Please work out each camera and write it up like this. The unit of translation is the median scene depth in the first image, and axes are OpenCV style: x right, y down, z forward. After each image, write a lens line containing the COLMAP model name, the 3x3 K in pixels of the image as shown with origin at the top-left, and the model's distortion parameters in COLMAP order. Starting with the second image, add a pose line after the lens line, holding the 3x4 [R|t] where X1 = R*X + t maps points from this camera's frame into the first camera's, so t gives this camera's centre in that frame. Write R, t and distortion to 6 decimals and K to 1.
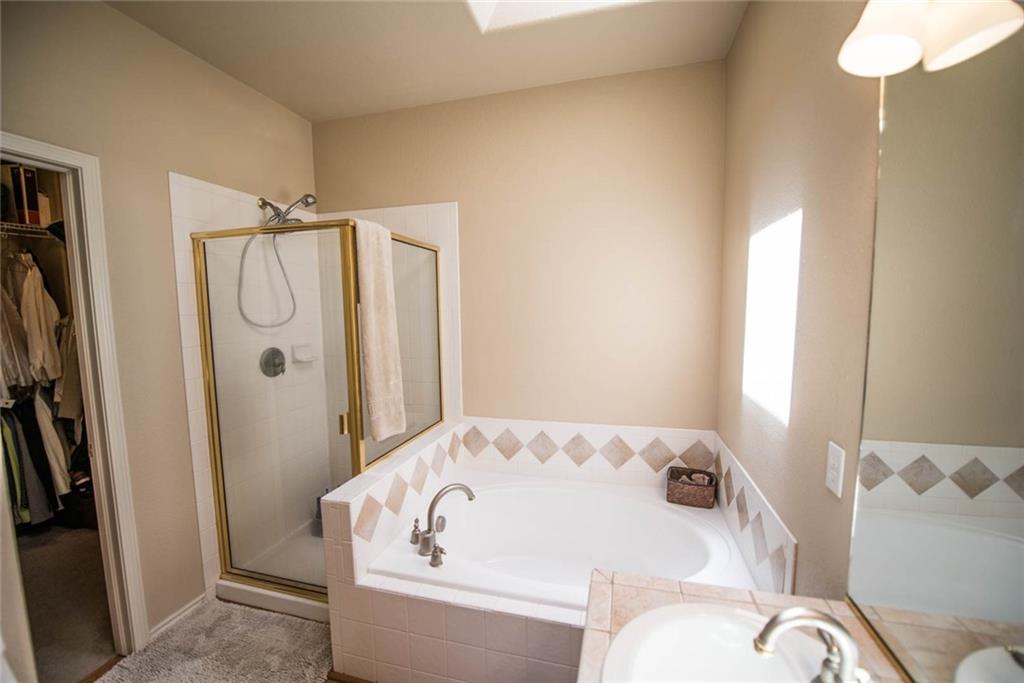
lens RADIAL K [[406.1, 0, 517.1], [0, 406.1, 341.6], [0, 0, 1]] dist [-0.014637, -0.000529]
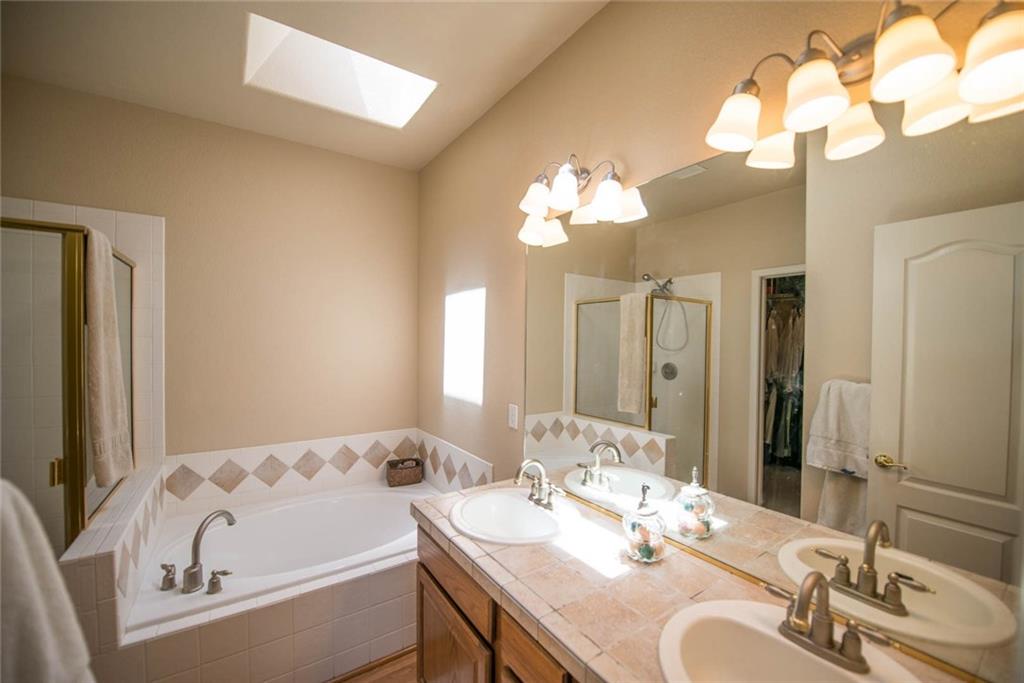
lens RADIAL K [[406.1, 0, 508.6], [0, 406.1, 342.9], [0, 0, 1]] dist [-0.014637, -0.000529]
pose [[0.658423, 0.014525, 0.752508, -0.350469], [0.043877, 0.997373, -0.057643, 0.024455], [-0.751368, 0.070971, 0.656056, -0.168626]]
